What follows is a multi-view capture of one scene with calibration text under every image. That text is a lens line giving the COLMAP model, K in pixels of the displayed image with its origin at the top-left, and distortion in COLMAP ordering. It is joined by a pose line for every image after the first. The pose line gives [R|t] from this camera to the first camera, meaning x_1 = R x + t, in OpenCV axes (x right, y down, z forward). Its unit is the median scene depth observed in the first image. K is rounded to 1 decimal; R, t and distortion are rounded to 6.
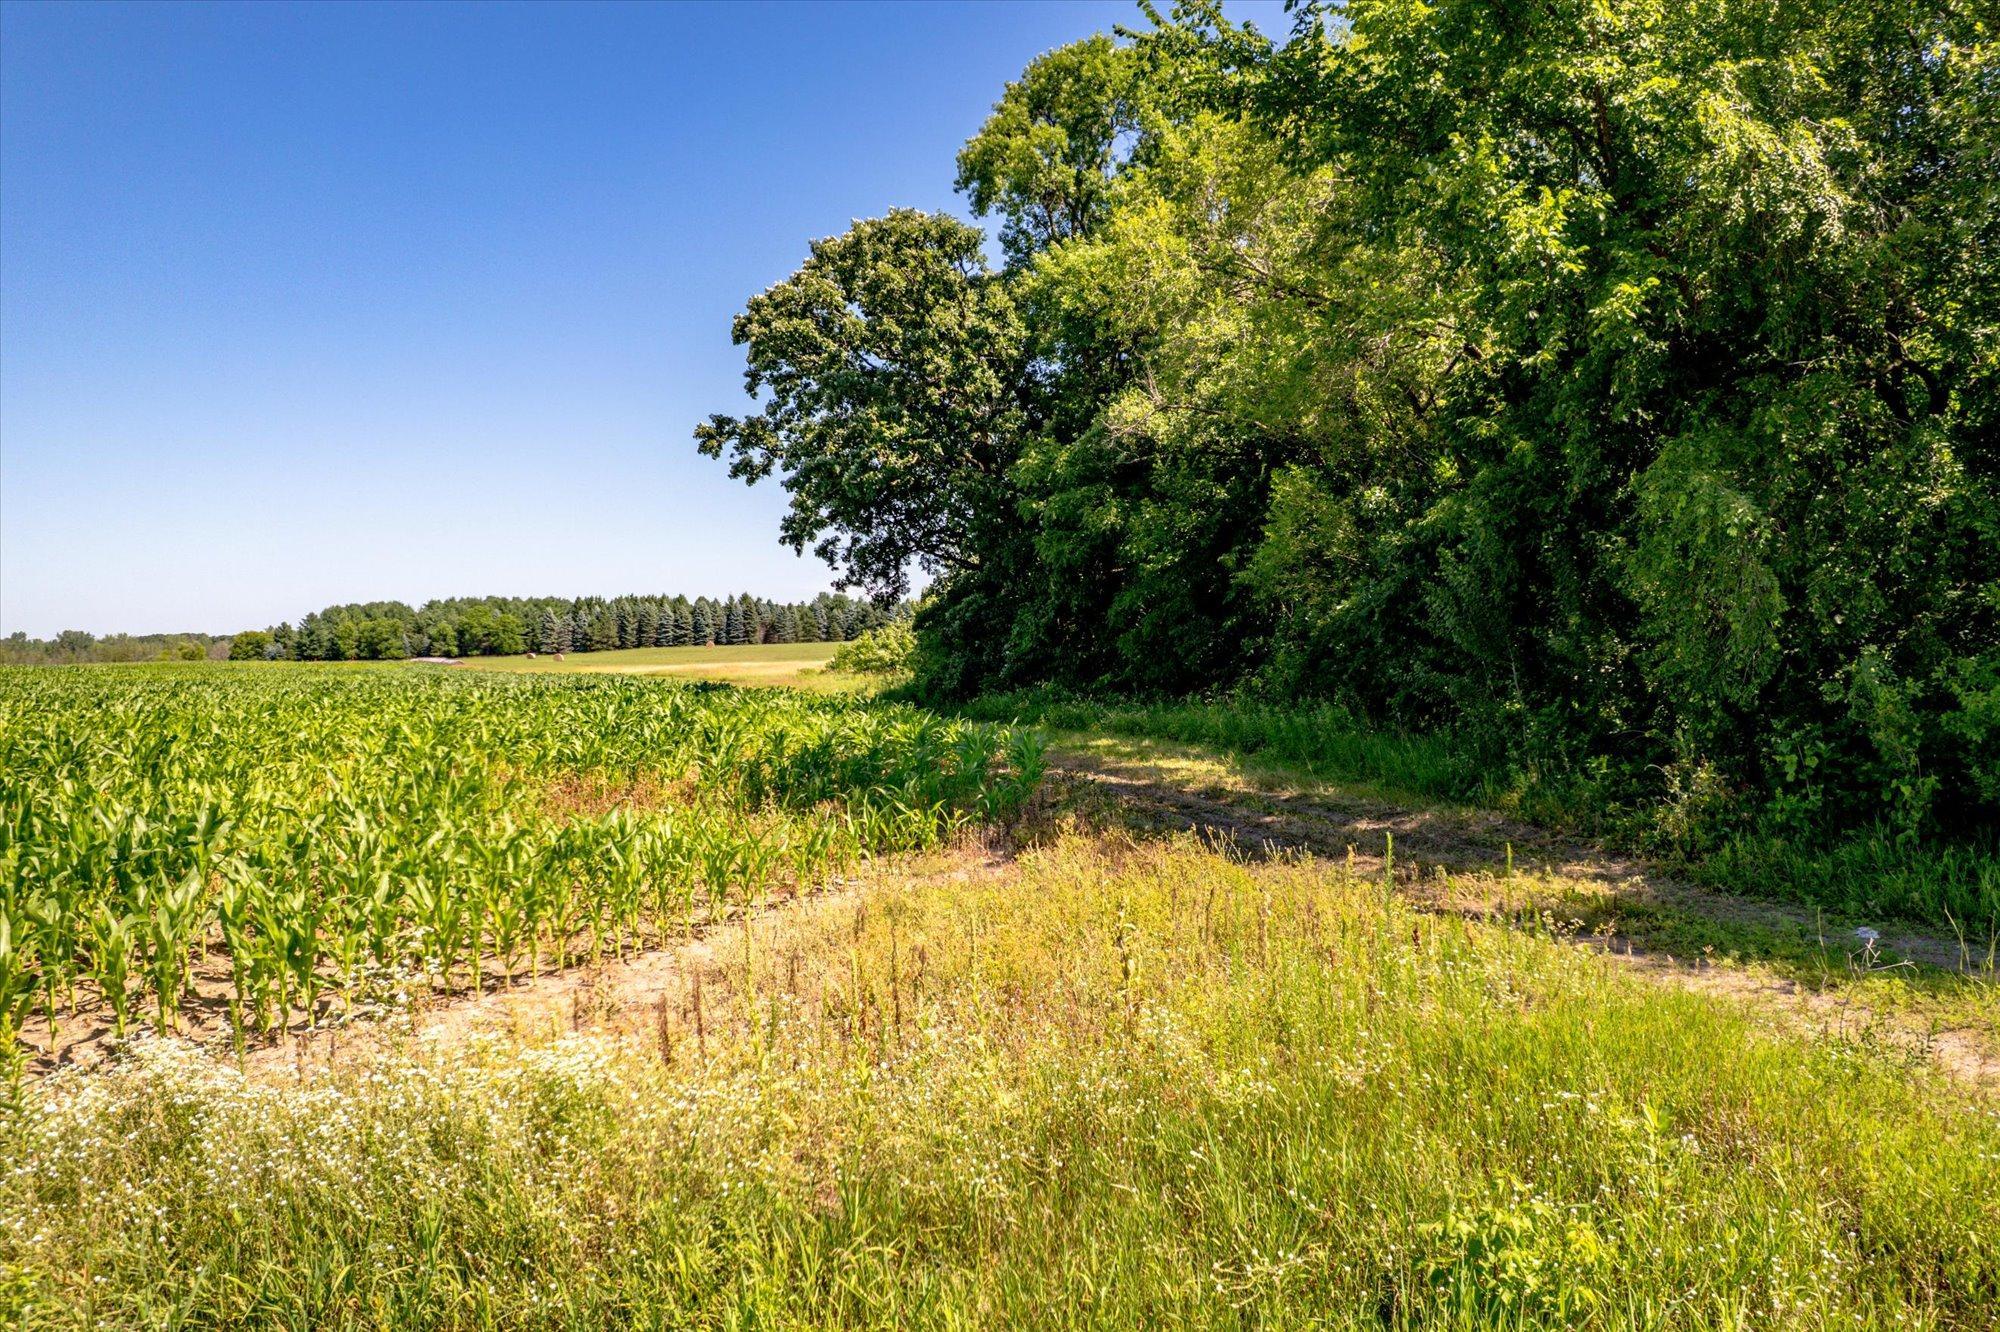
lens RADIAL K [[1332.3, 0, 999.6], [0, 1332.3, 671.1], [0, 0, 1]] dist [-0.052669, 0.038449]
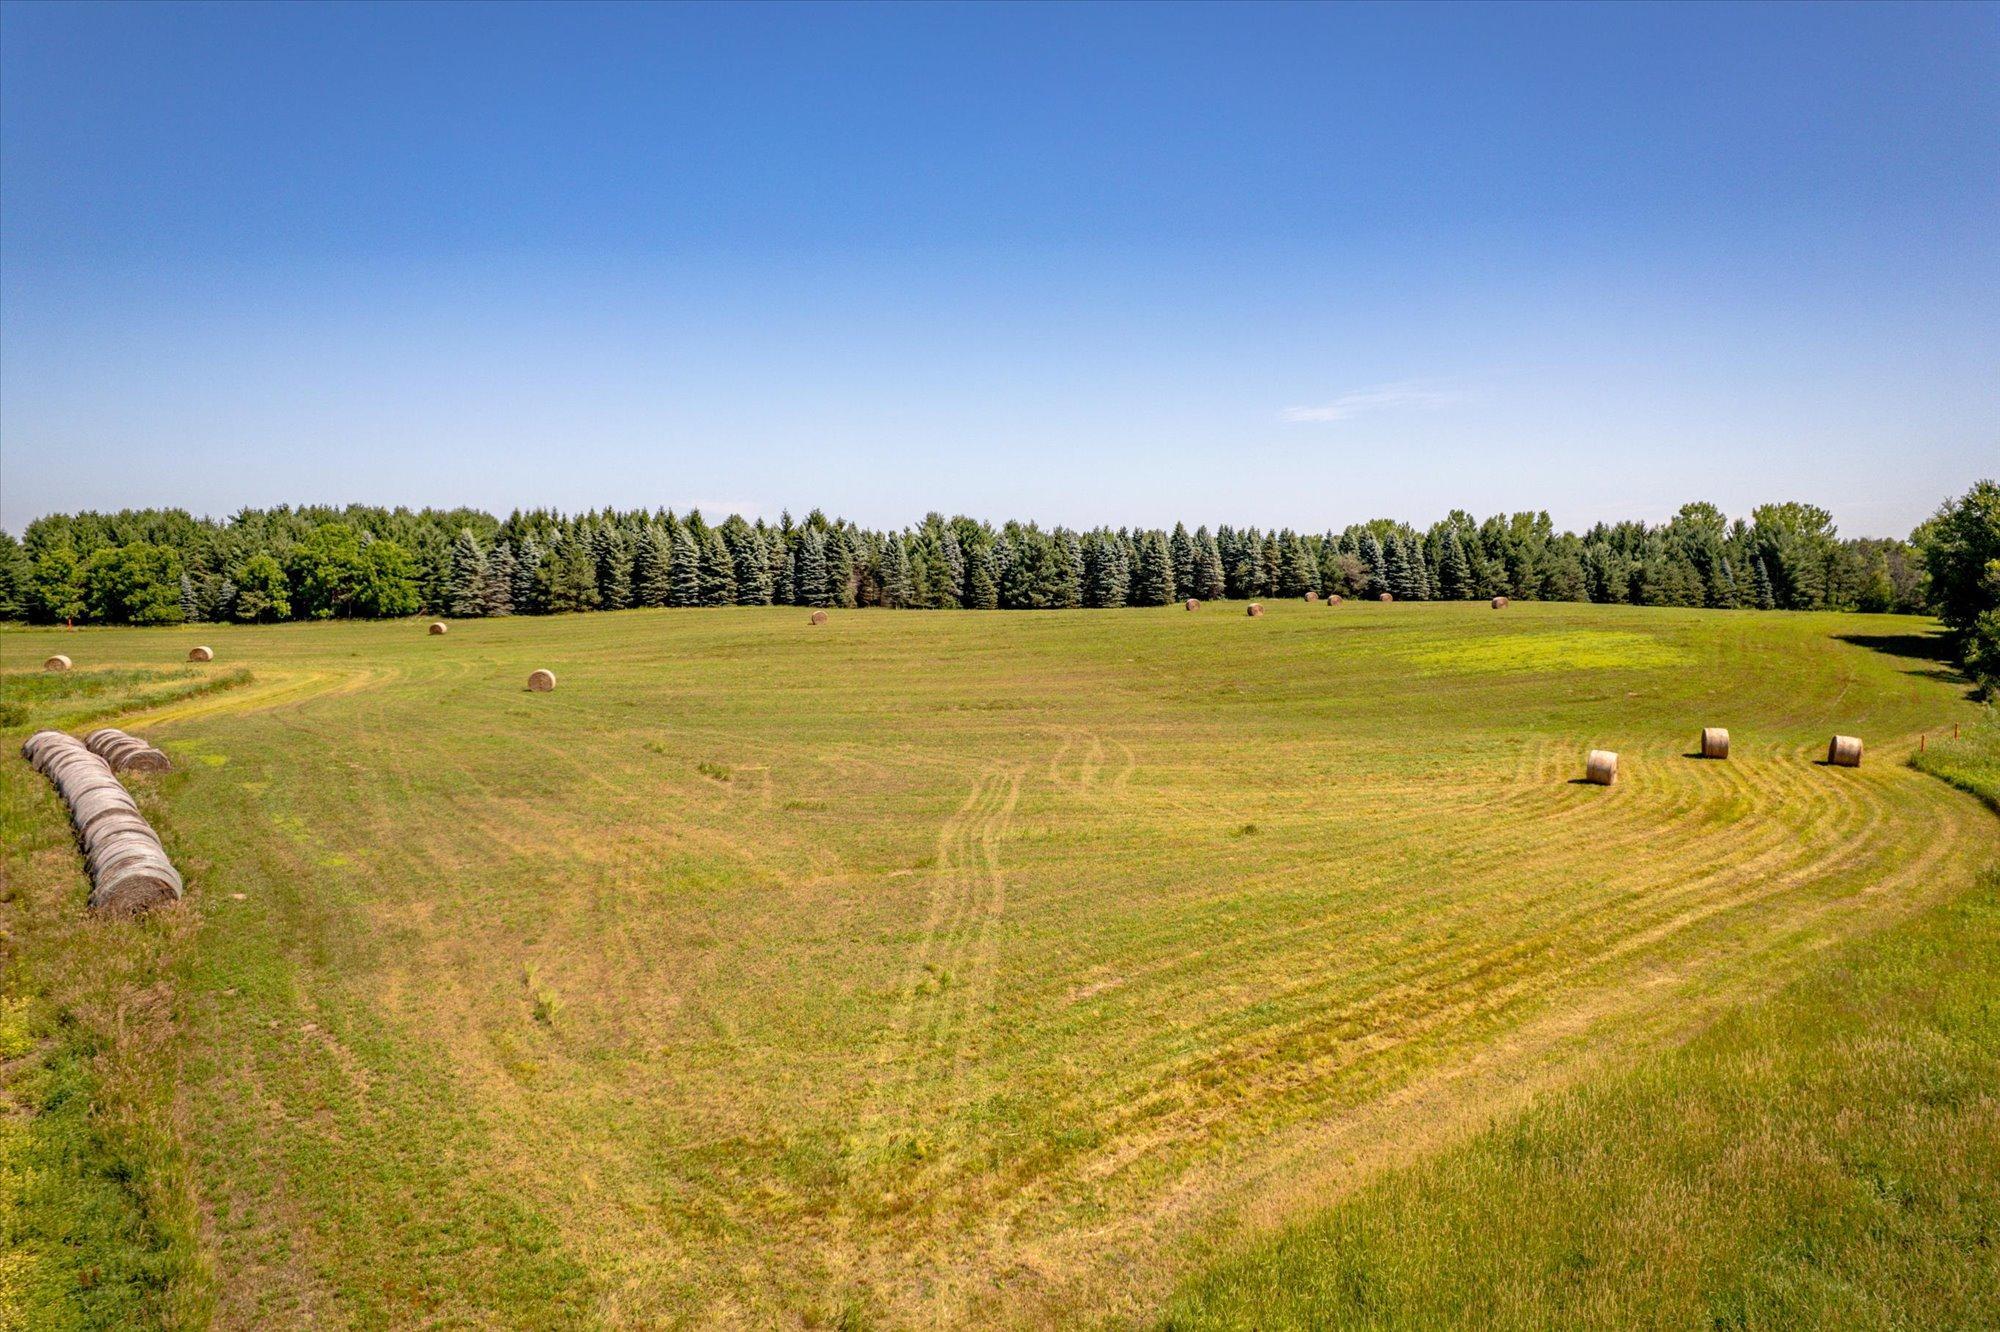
lens RADIAL K [[1332.3, 0, 1013.5], [0, 1332.3, 671.7], [0, 0, 1]] dist [-0.052669, 0.038449]
pose [[0.995525, 0.016325, 0.093074, -0.169975], [-0.021854, 0.998037, 0.058689, -0.027259], [-0.091933, -0.060460, 0.993928, 0.447731]]
